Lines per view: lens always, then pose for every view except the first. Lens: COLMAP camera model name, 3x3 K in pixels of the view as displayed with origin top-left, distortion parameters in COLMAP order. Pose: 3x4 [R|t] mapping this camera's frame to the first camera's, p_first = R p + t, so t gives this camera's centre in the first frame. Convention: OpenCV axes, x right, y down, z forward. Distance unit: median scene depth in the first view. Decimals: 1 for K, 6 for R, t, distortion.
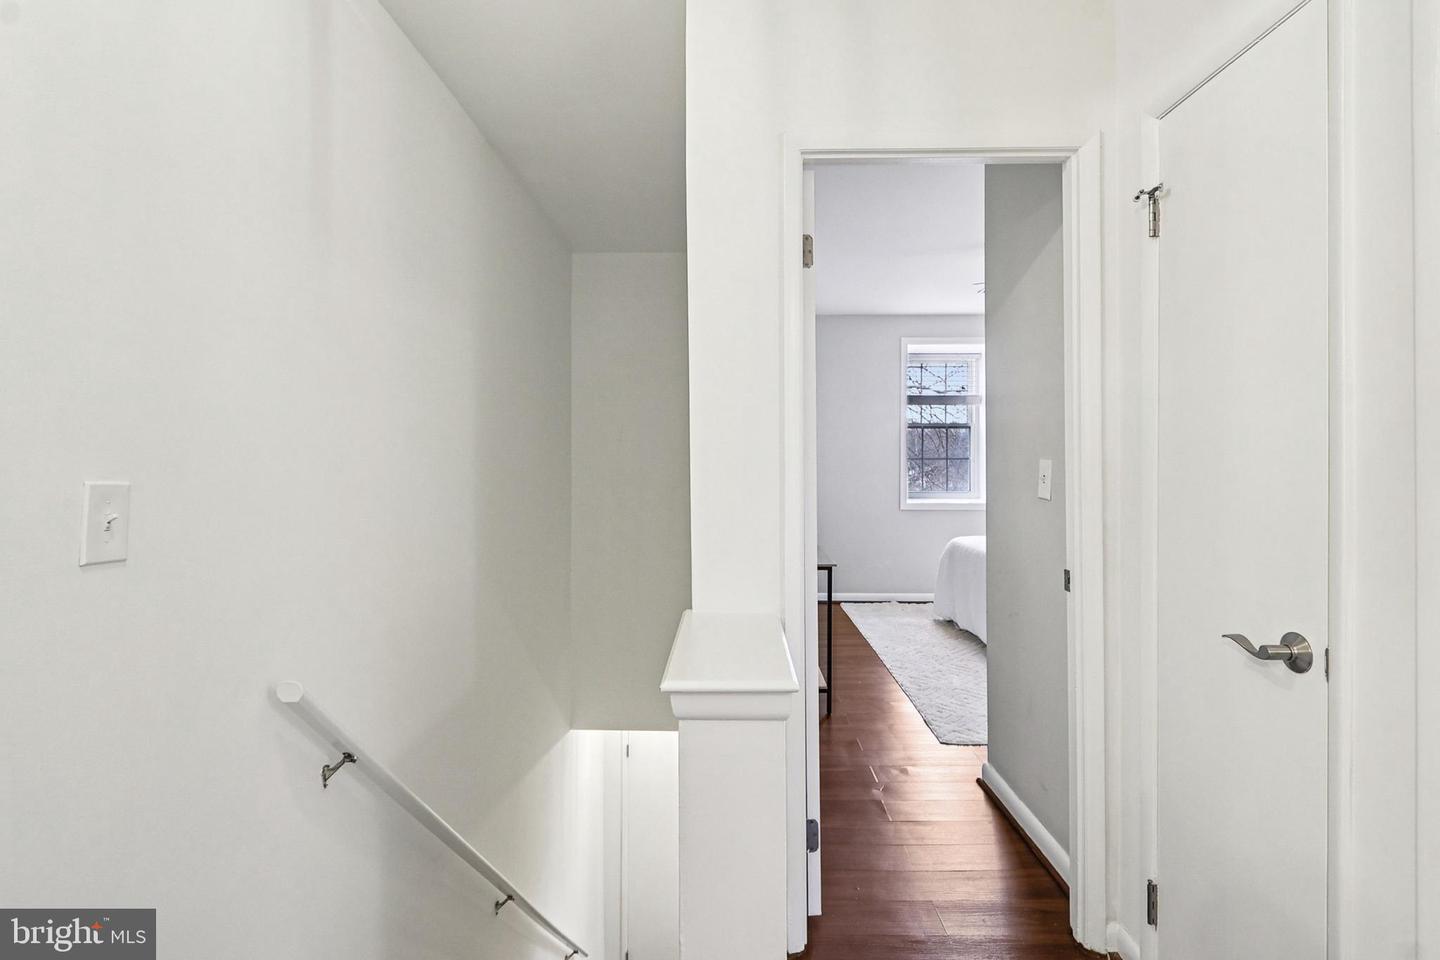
lens RADIAL K [[683.7, 0, 717.9], [0, 683.7, 469.9], [0, 0, 1]] dist [-0.000547, -0.000277]
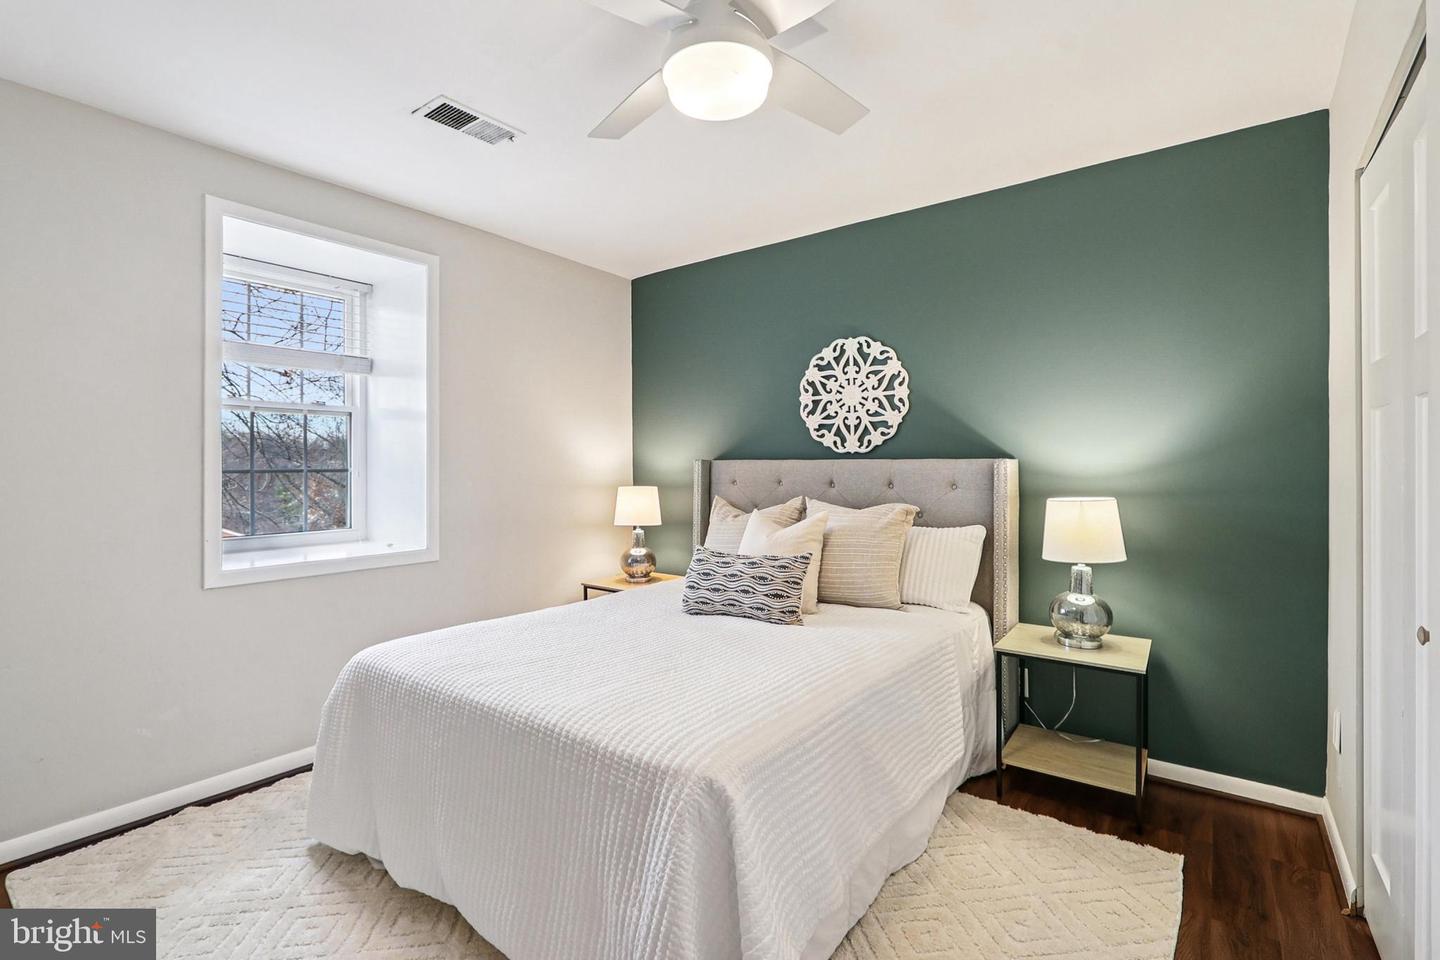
lens RADIAL K [[683.7, 0, 717.9], [0, 683.7, 469.9], [0, 0, 1]] dist [-0.000547, -0.000277]
pose [[0.589401, 0.006020, 0.807818, 0.123884], [0.007235, 0.999893, -0.012730, -0.009715], [-0.807808, 0.013347, 0.589294, 0.550369]]
